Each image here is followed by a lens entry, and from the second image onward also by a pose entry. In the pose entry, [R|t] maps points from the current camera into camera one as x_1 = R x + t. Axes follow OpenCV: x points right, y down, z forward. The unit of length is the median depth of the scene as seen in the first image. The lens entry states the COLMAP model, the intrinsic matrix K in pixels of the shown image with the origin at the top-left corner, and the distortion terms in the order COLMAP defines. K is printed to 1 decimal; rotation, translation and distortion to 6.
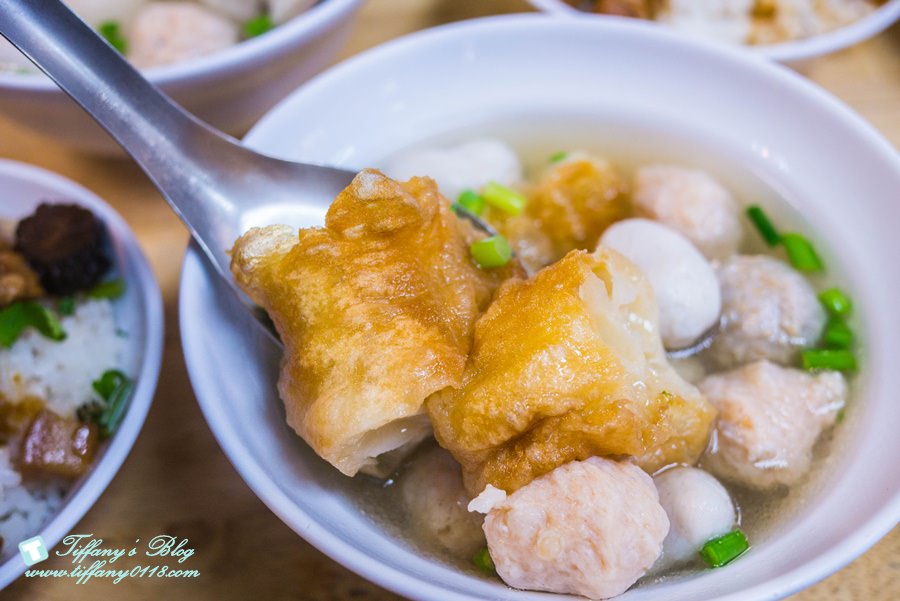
lens RADIAL K [[1037.6, 0, 450.1], [0, 1037.6, 299.5], [0, 0, 1]] dist [-0.004147, 0.014185]
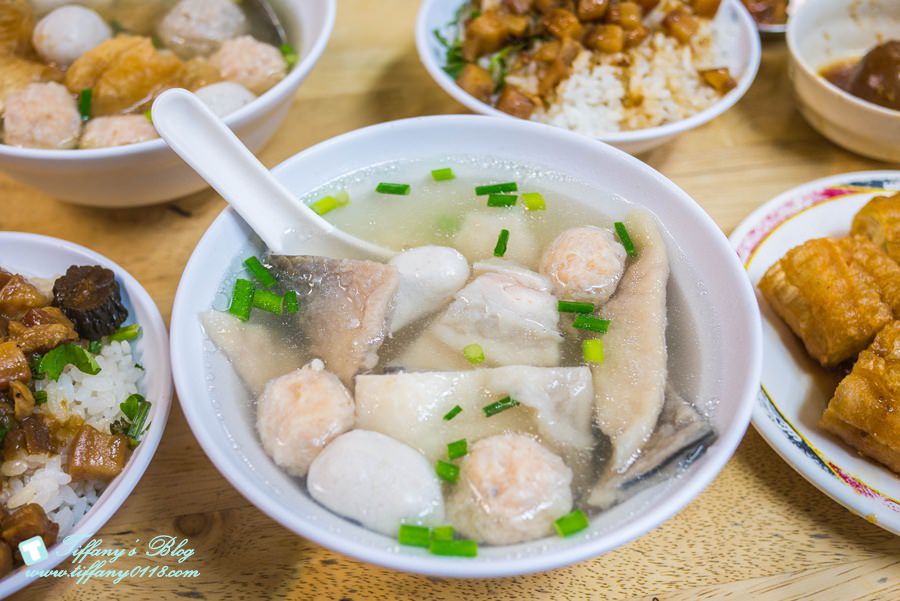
lens RADIAL K [[1040.6, 0, 448.9], [0, 1040.6, 299.0], [0, 0, 1]] dist [-0.007182, 0.019429]
pose [[0.997852, -0.028022, 0.059219, -0.006585], [0.030305, 0.998818, -0.038009, 0.008982], [-0.058084, 0.039722, 0.997521, -0.319203]]
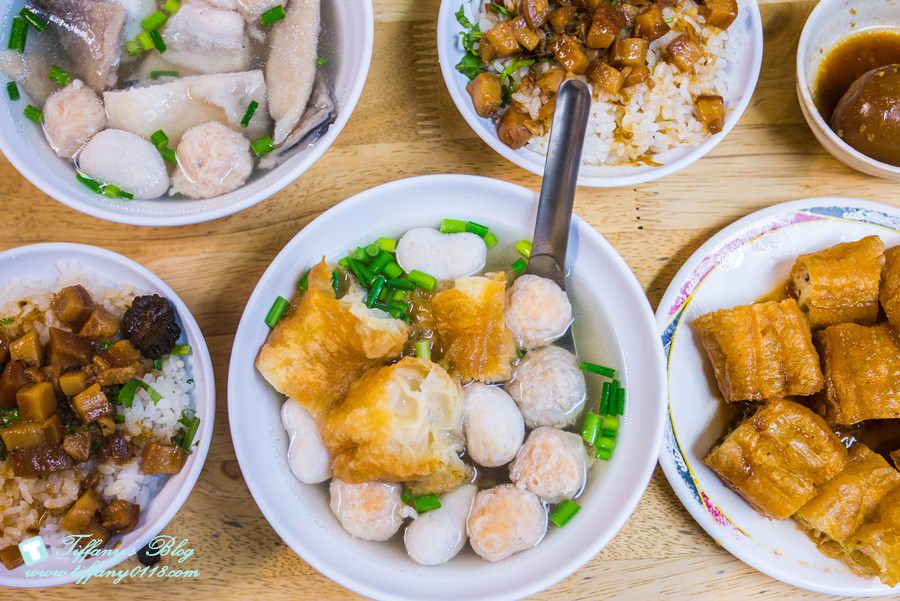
lens RADIAL K [[1069.3, 0, 452.1], [0, 1069.3, 317.1], [0, 0, 1]] dist [-0.003920, -0.005115]
pose [[0.998008, 0.059597, -0.020700, 0.149073], [-0.044158, 0.894206, 0.445473, -0.883176], [0.045059, -0.443671, 0.895056, -0.527700]]
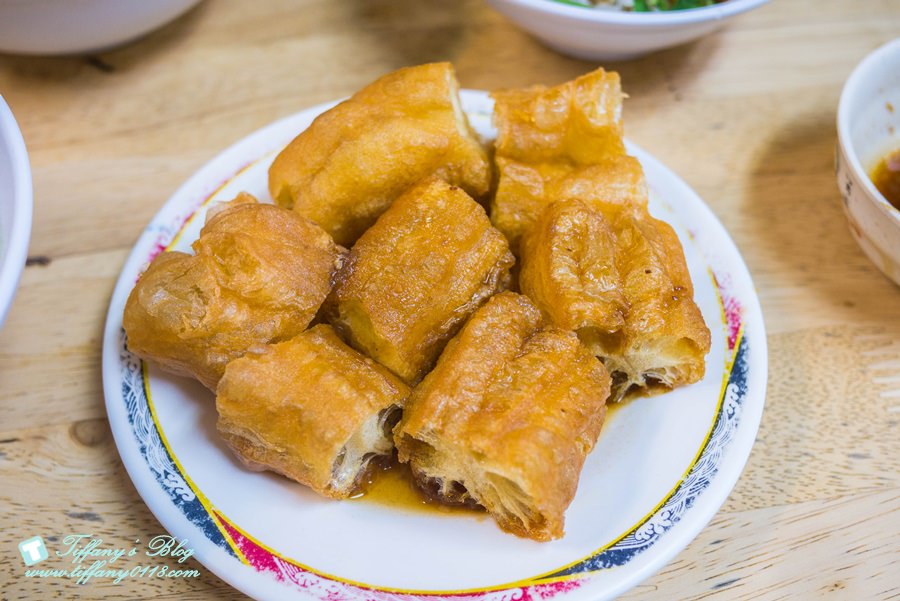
lens RADIAL K [[1037.6, 0, 450.1], [0, 1037.6, 299.5], [0, 0, 1]] dist [-0.004147, 0.014185]
pose [[-0.693472, -0.579703, 0.427833, 0.324592], [0.555954, -0.052850, 0.829531, -0.886724], [-0.458271, 0.813112, 0.358939, 0.700400]]
